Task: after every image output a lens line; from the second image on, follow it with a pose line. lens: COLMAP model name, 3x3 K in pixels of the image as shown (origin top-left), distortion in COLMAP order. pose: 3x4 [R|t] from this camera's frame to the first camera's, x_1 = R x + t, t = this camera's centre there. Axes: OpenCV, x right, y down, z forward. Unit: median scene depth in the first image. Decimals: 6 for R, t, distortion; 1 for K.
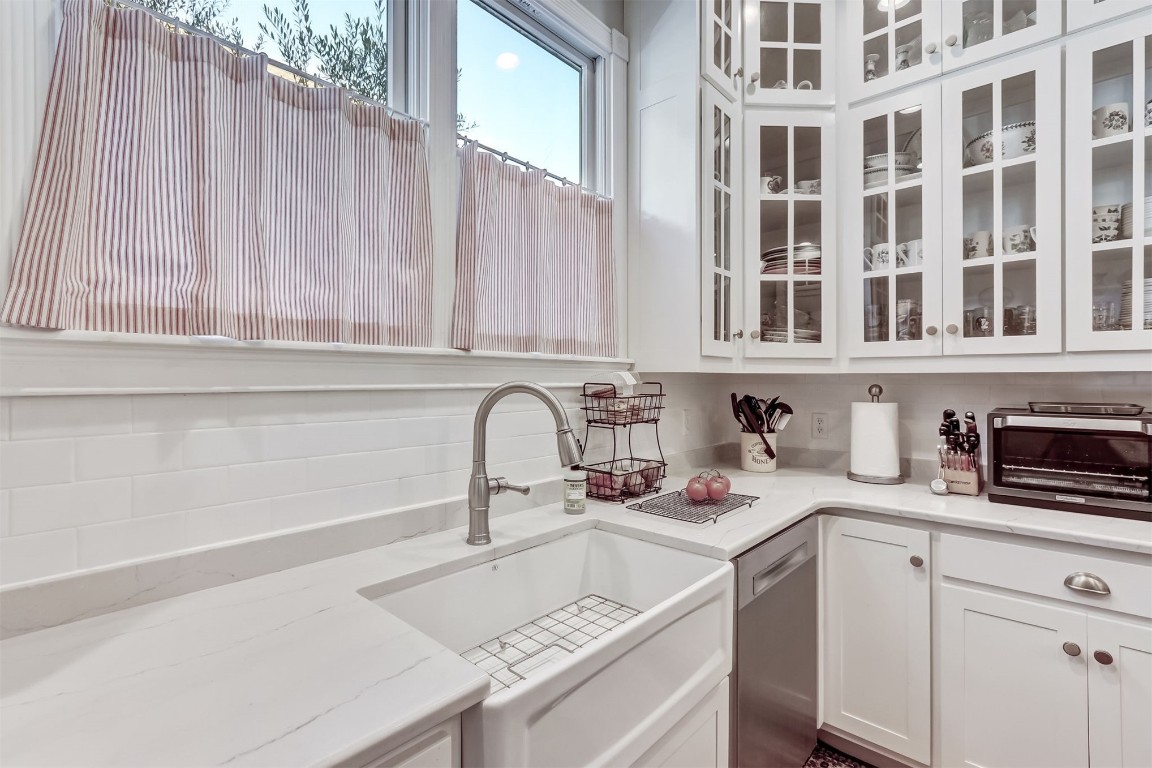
lens RADIAL K [[531.2, 0, 547.2], [0, 531.2, 363.6], [0, 0, 1]] dist [0.003533, 0.003266]
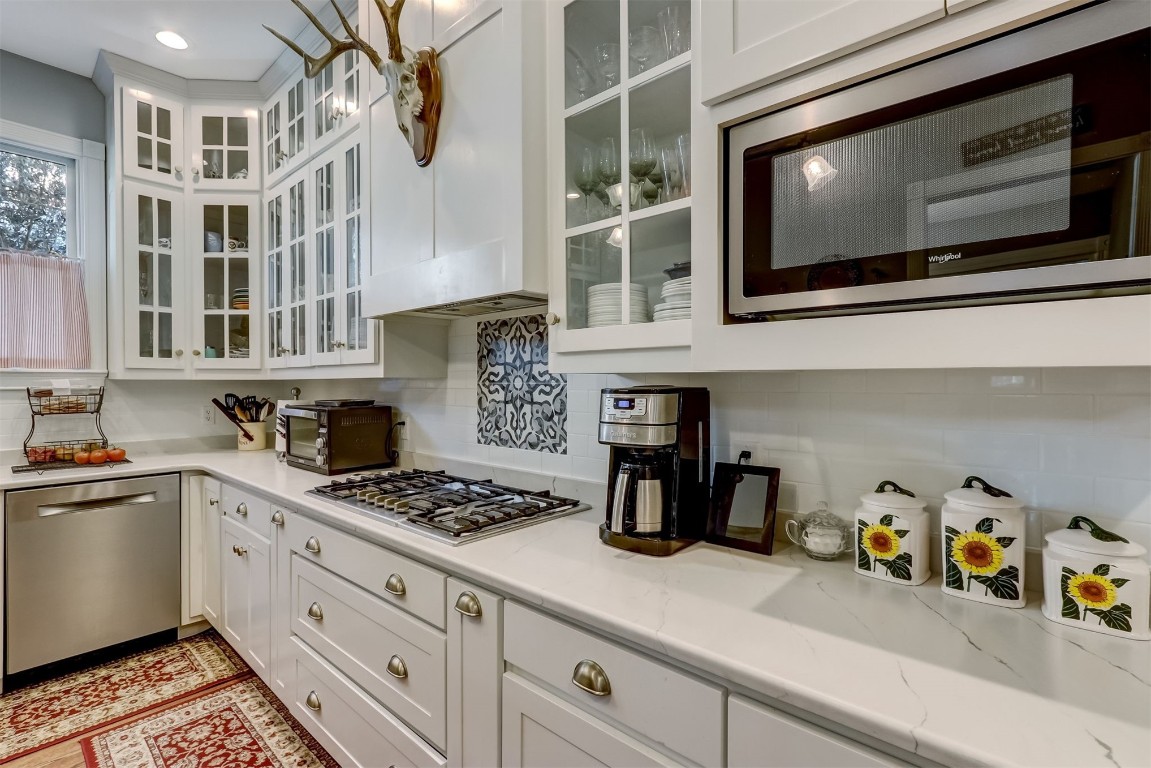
lens RADIAL K [[530.8, 0, 562.3], [0, 530.8, 385.9], [0, 0, 1]] dist [0.003533, 0.003266]
pose [[0.999818, -0.009472, 0.016560, 1.507169], [0.009001, 0.999559, 0.028293, 0.004248], [-0.016821, -0.028139, 0.999462, -0.509811]]
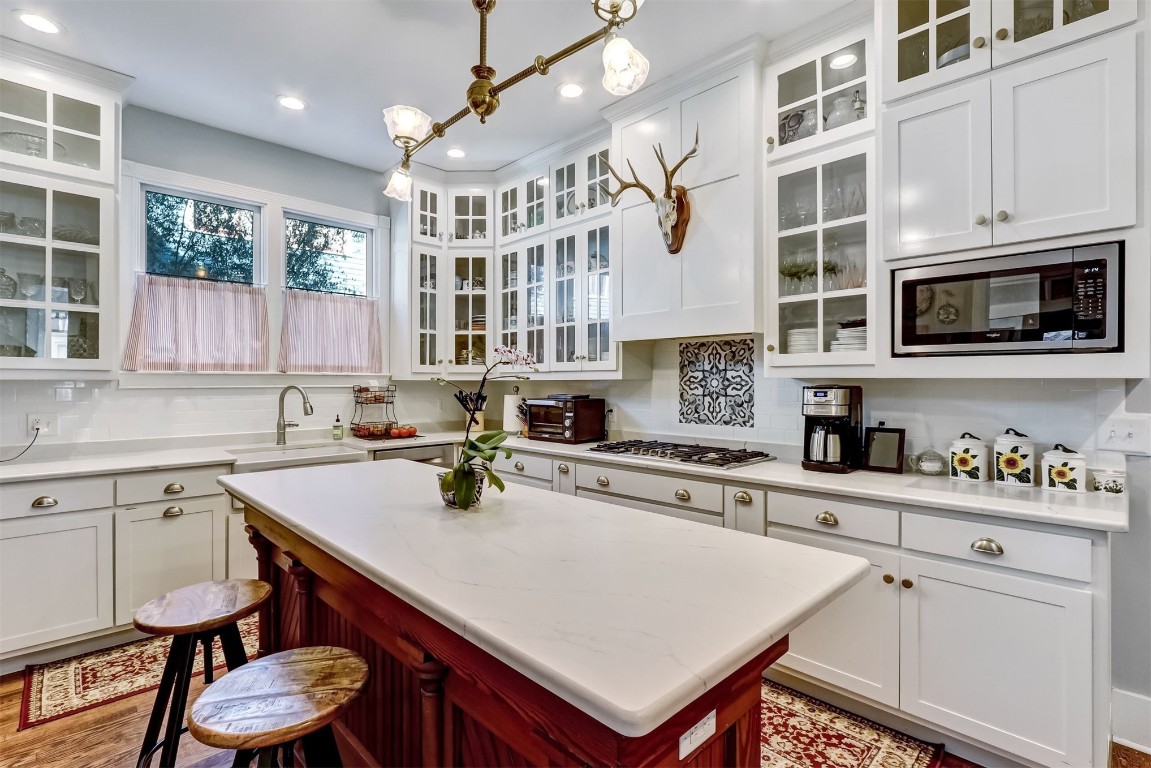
lens RADIAL K [[530.8, 0, 573.5], [0, 530.8, 385.1], [0, 0, 1]] dist [0.003533, 0.003266]
pose [[0.998957, -0.008050, -0.044954, 1.059916], [0.009314, 0.999565, 0.027969, -0.017389], [0.044709, -0.028359, 0.998597, -1.144802]]
